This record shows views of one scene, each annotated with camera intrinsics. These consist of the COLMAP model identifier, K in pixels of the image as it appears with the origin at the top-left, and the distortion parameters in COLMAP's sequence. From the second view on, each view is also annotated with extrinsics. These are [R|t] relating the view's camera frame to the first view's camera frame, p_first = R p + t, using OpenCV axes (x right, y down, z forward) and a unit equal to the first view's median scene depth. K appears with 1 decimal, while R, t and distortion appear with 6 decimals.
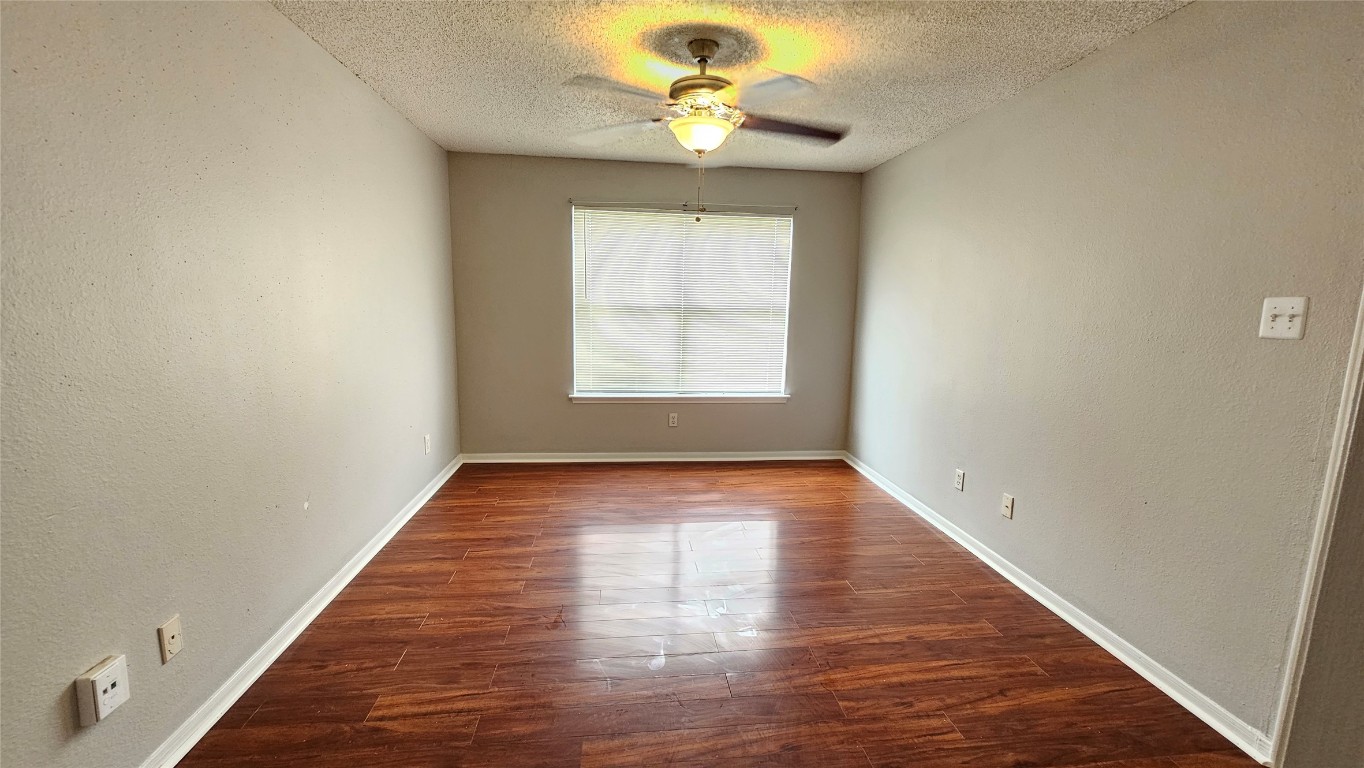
lens RADIAL K [[552.1, 0, 682.5], [0, 552.1, 384.8], [0, 0, 1]] dist [0.000526, -0.000019]
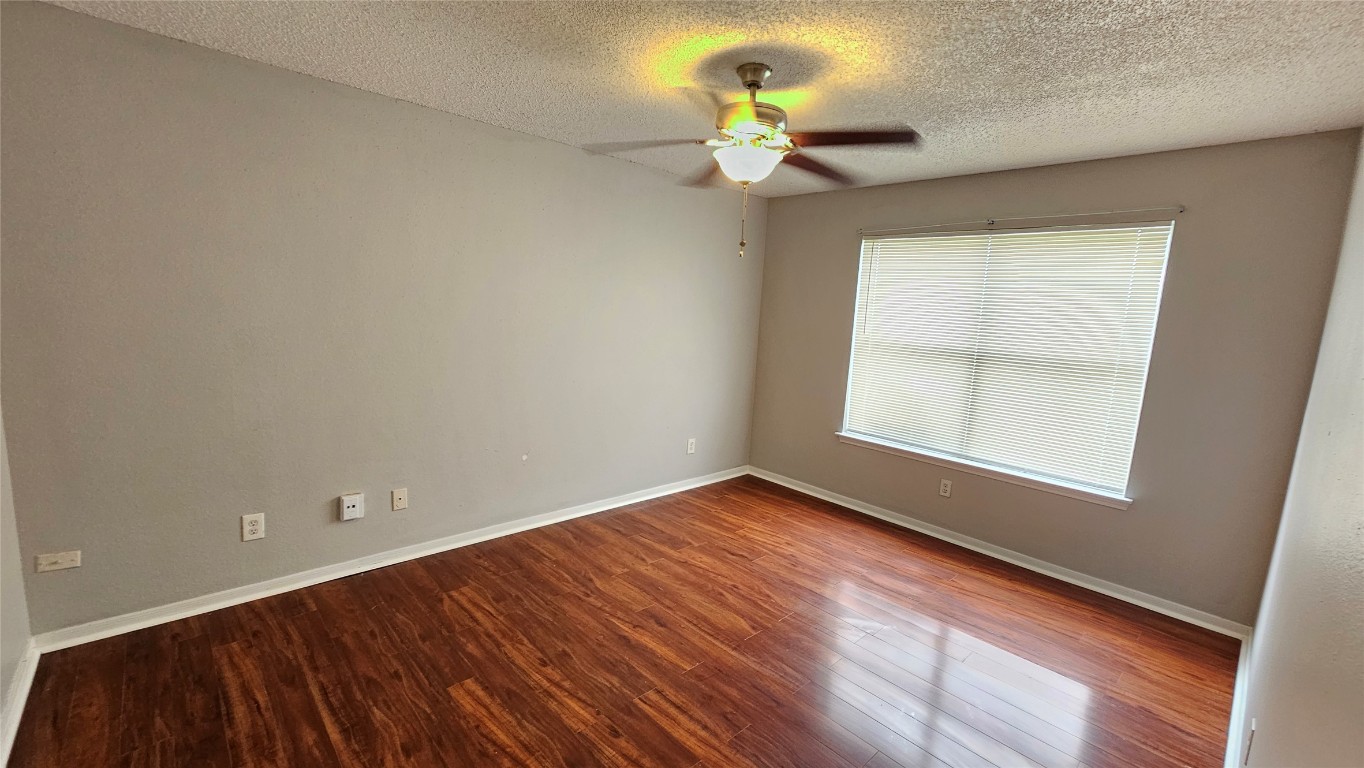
lens RADIAL K [[552.1, 0, 688.1], [0, 552.1, 381.0], [0, 0, 1]] dist [0.000526, -0.000019]
pose [[0.604859, 0.119599, -0.787300, 0.468254], [-0.163176, 0.986294, 0.024464, -0.061506], [0.779435, 0.113671, 0.616085, 0.238828]]
